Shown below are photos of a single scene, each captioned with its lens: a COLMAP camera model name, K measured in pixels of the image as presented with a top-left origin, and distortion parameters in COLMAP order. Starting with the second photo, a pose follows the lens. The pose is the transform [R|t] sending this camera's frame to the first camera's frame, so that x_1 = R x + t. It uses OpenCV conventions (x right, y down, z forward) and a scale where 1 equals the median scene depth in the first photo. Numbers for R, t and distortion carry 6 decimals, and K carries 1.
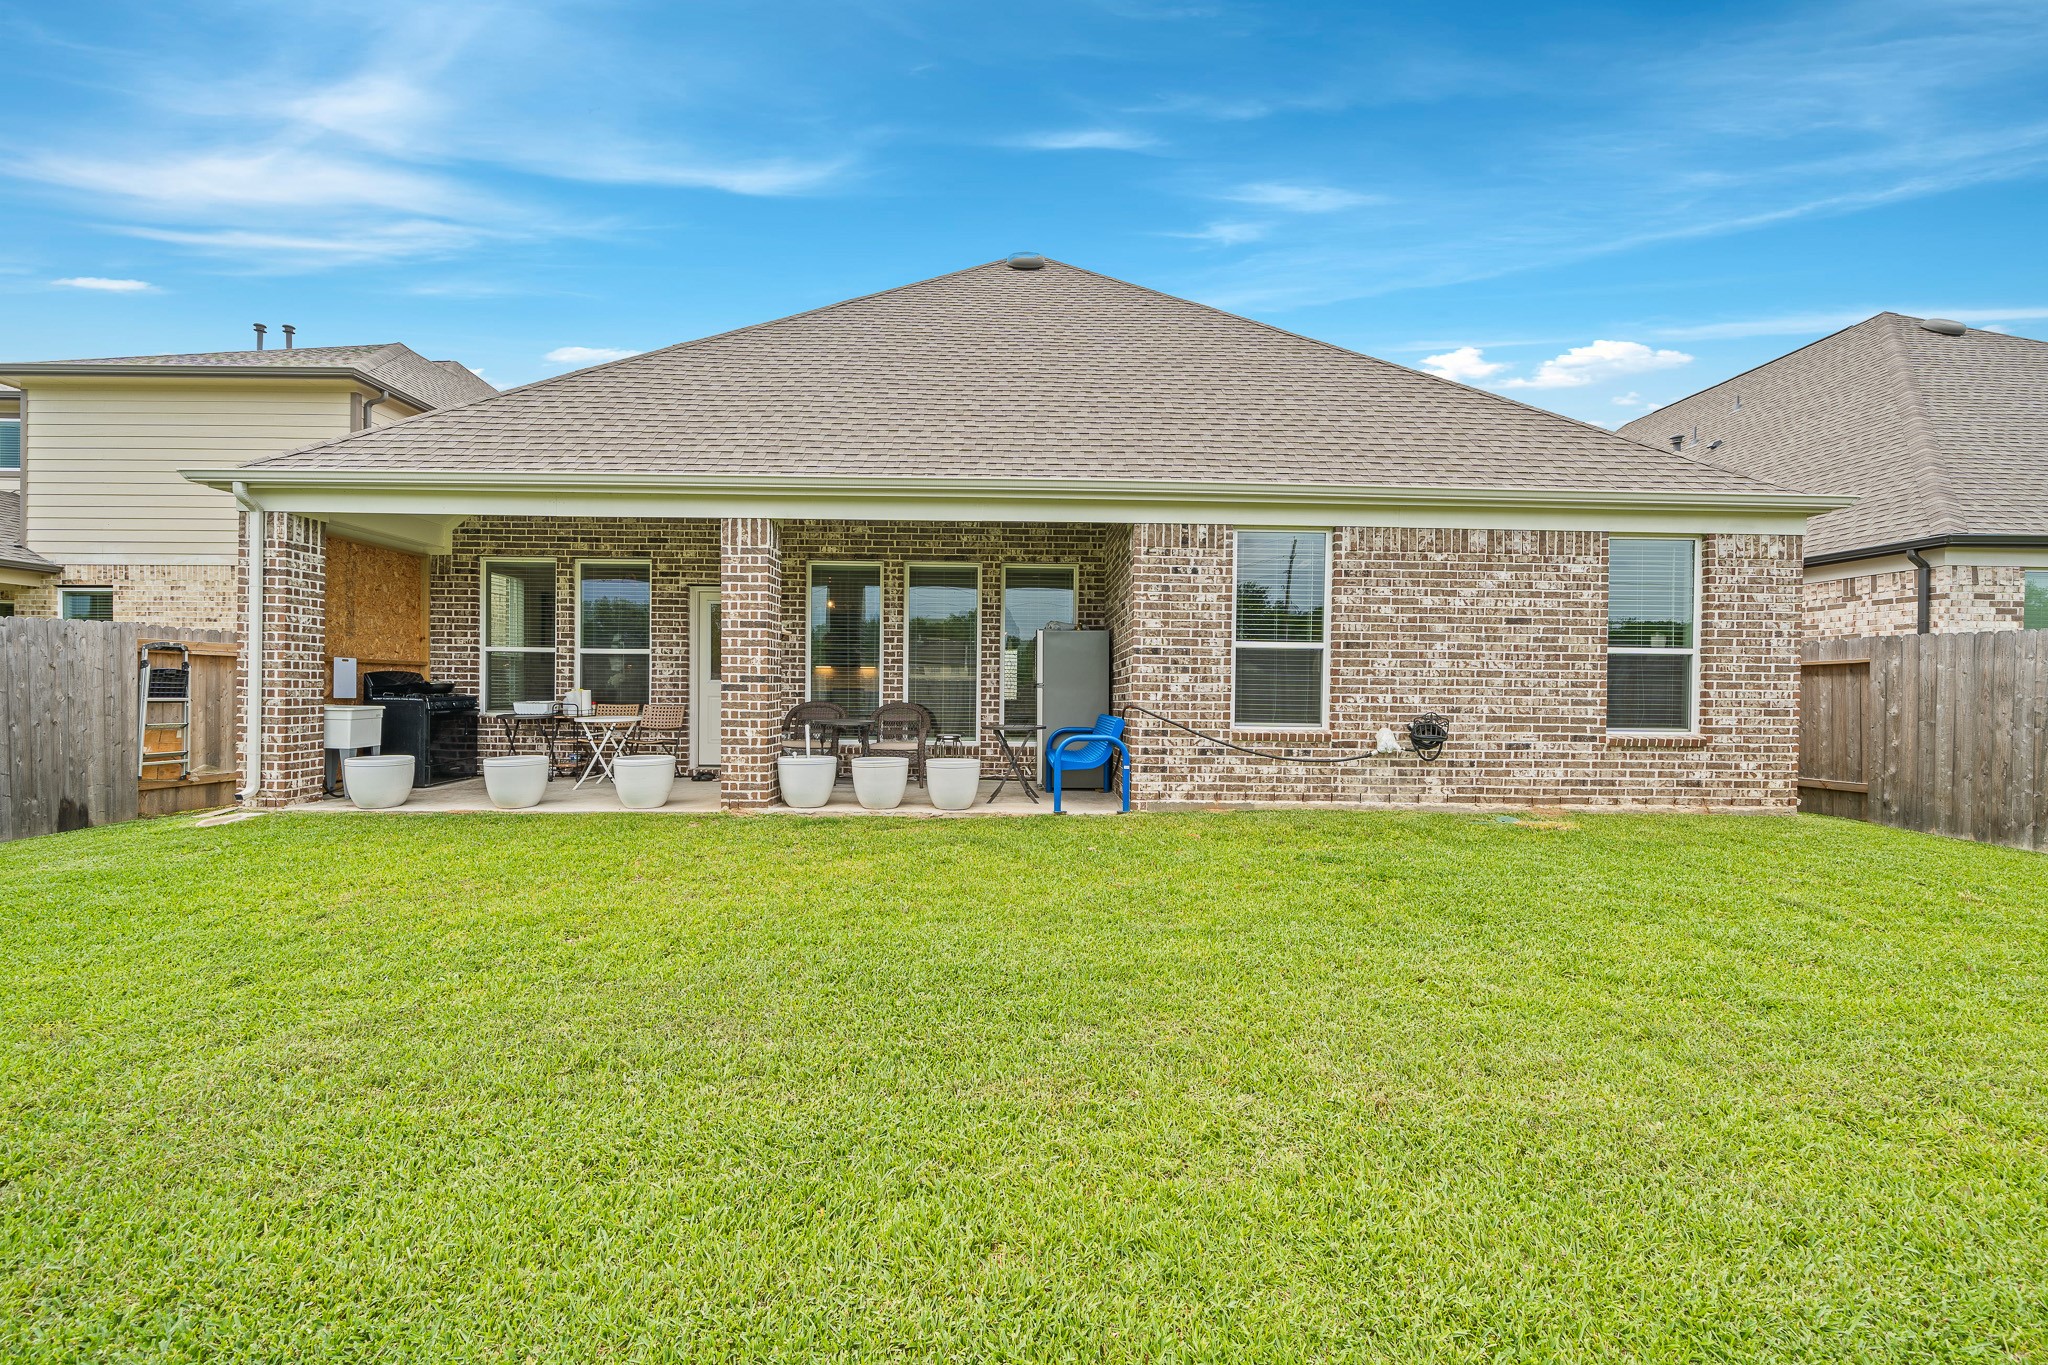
lens RADIAL K [[803.5, 0, 1030.1], [0, 803.5, 692.6], [0, 0, 1]] dist [-0.005651, -0.000069]
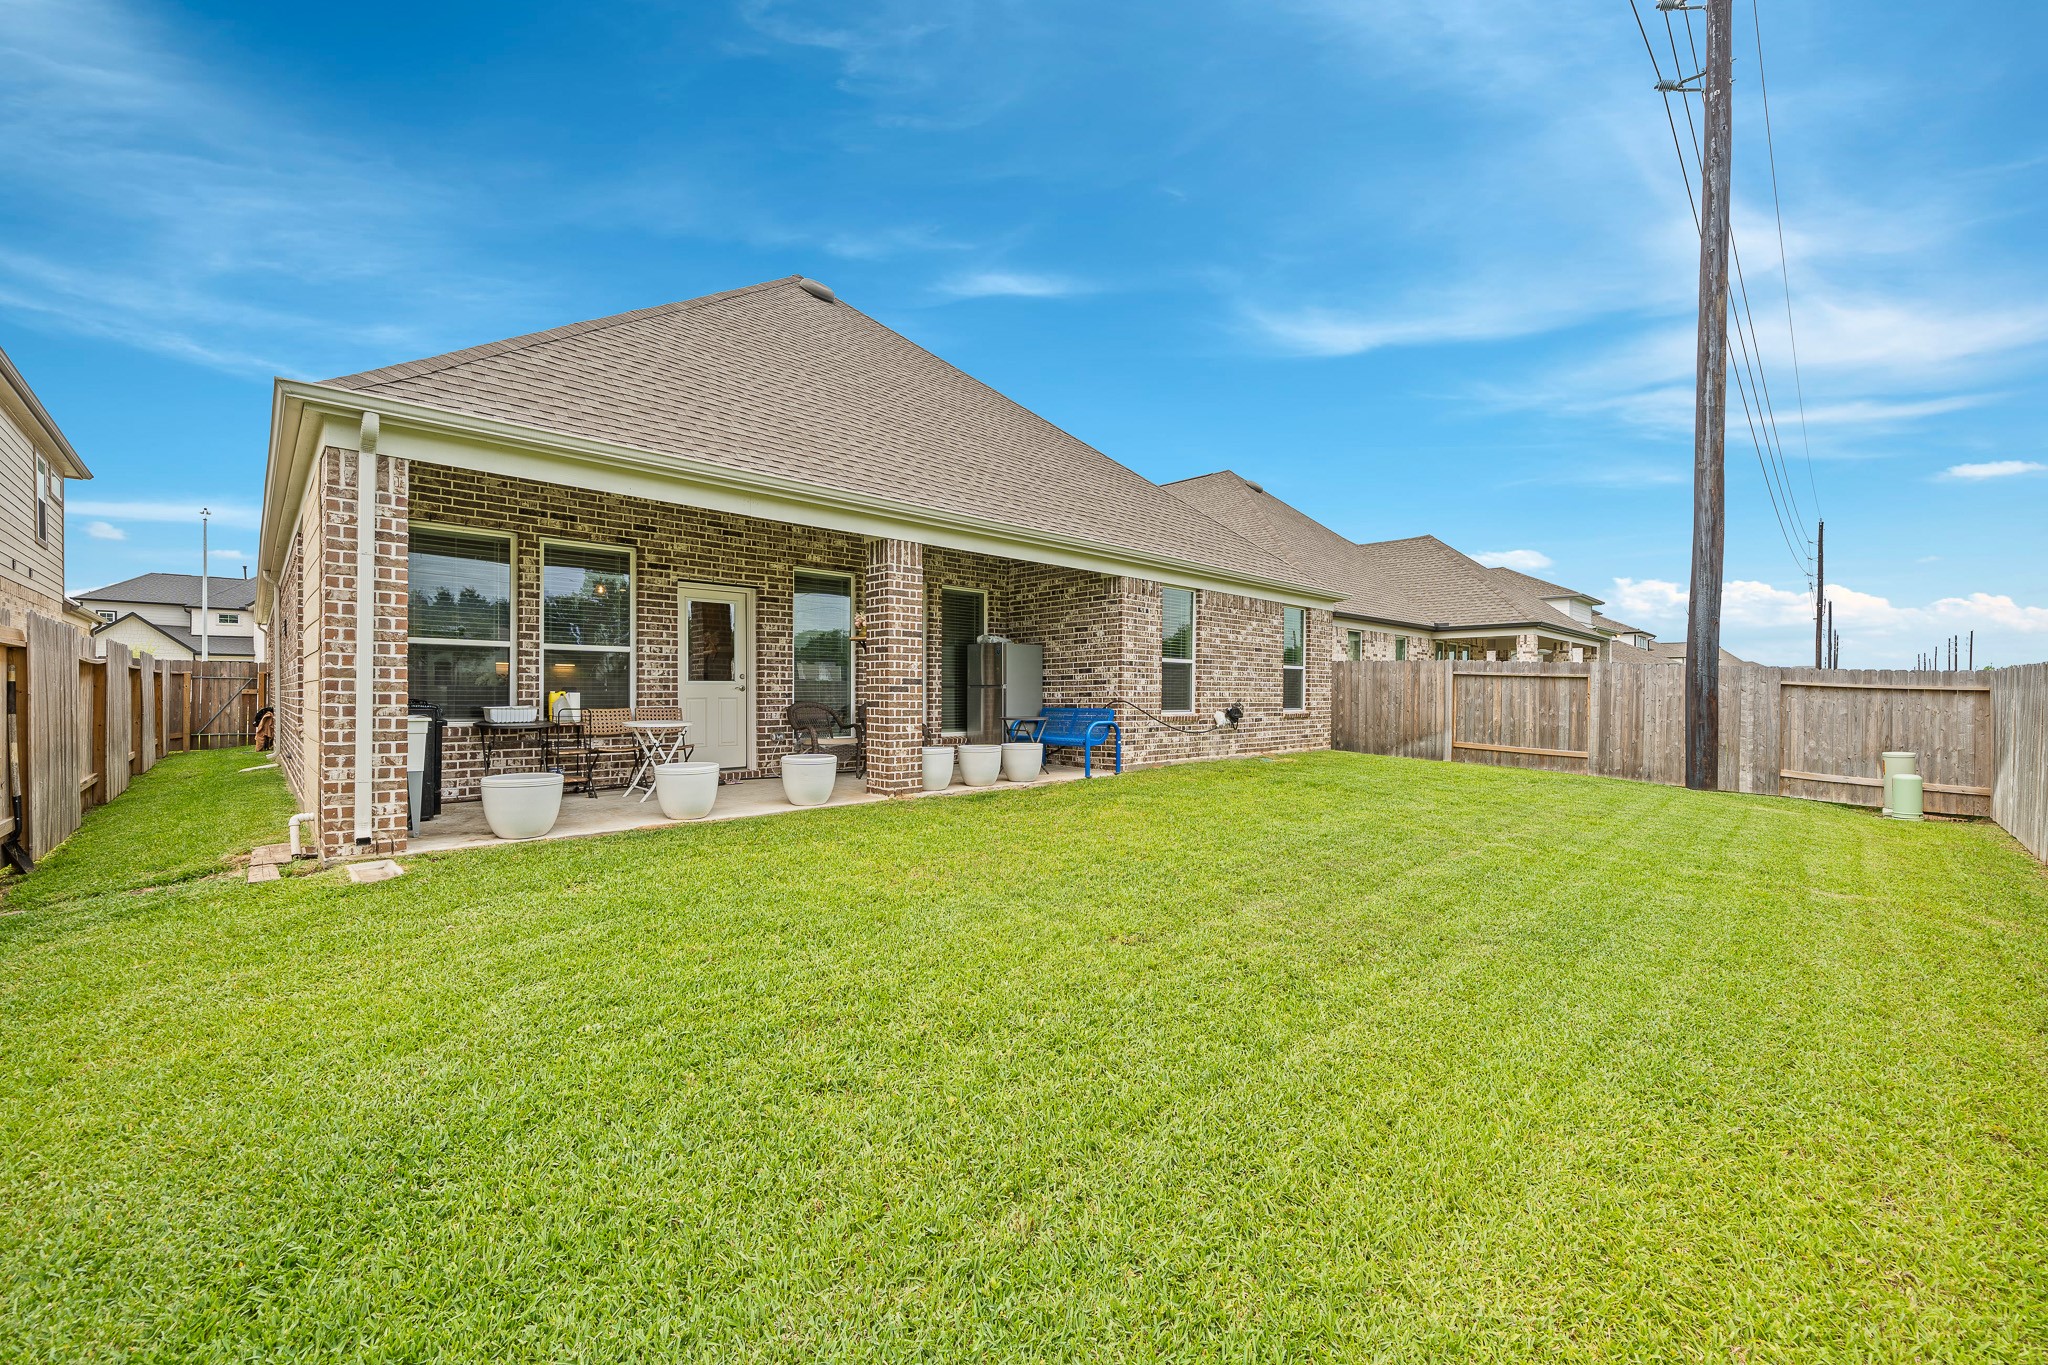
lens RADIAL K [[803.5, 0, 1030.1], [0, 803.5, 692.6], [0, 0, 1]] dist [-0.005651, -0.000069]
pose [[0.728142, -0.007797, 0.685382, -0.991630], [0.005796, 0.999970, 0.005218, -0.006013], [-0.685402, 0.000173, 0.728165, 0.043626]]
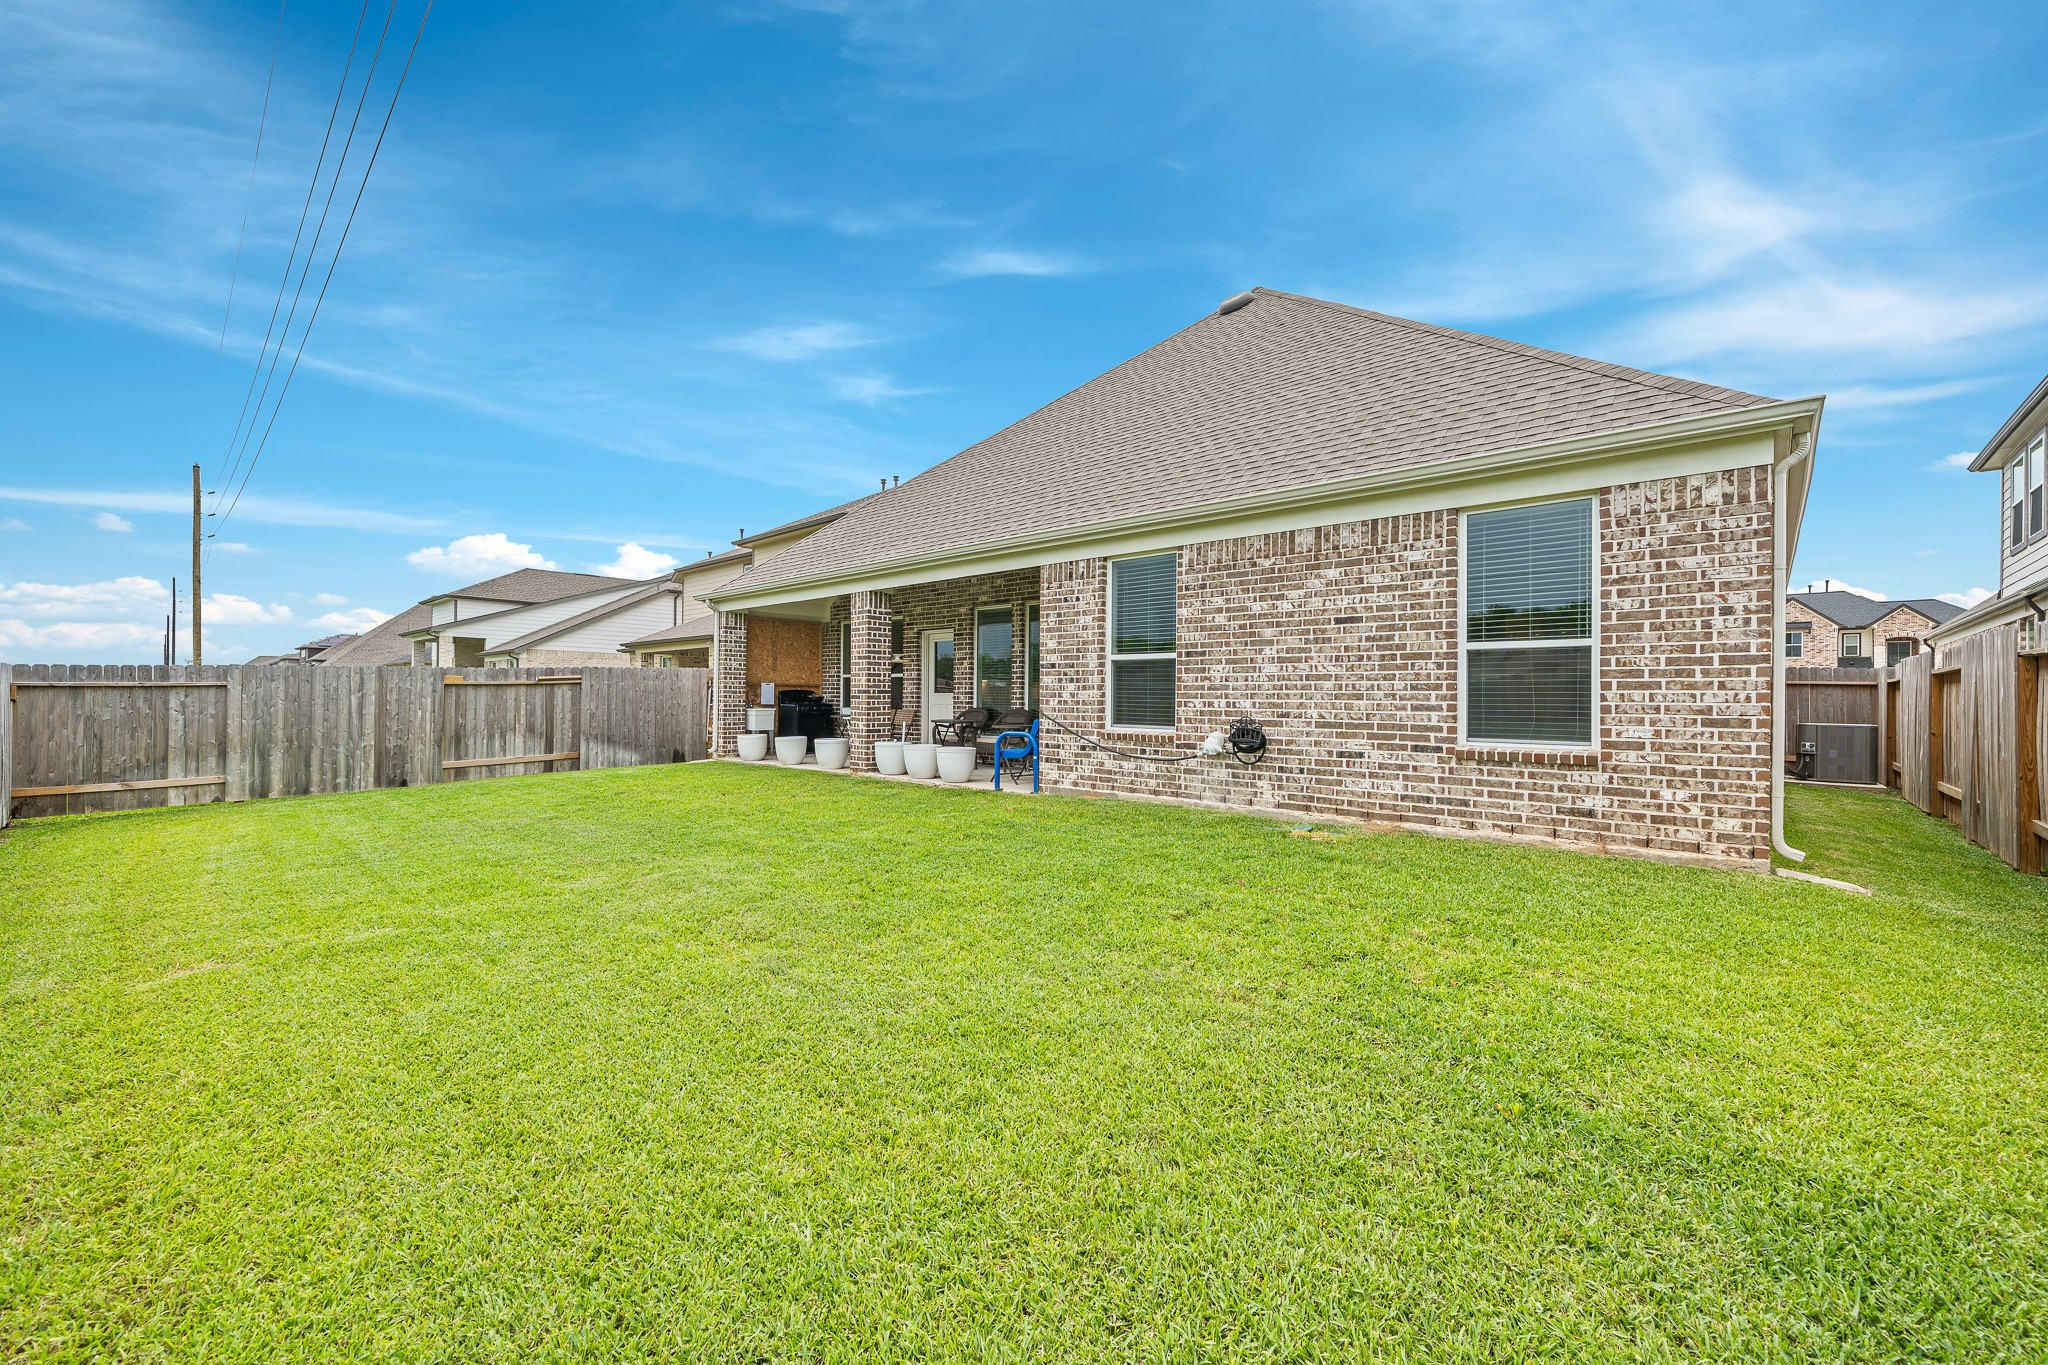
lens RADIAL K [[803.5, 0, 1030.1], [0, 803.5, 692.6], [0, 0, 1]] dist [-0.005651, -0.000069]
pose [[0.724279, -0.010924, -0.689420, 0.982264], [-0.003162, 0.999811, -0.019163, 0.014199], [0.689500, 0.016059, 0.724108, 0.069744]]
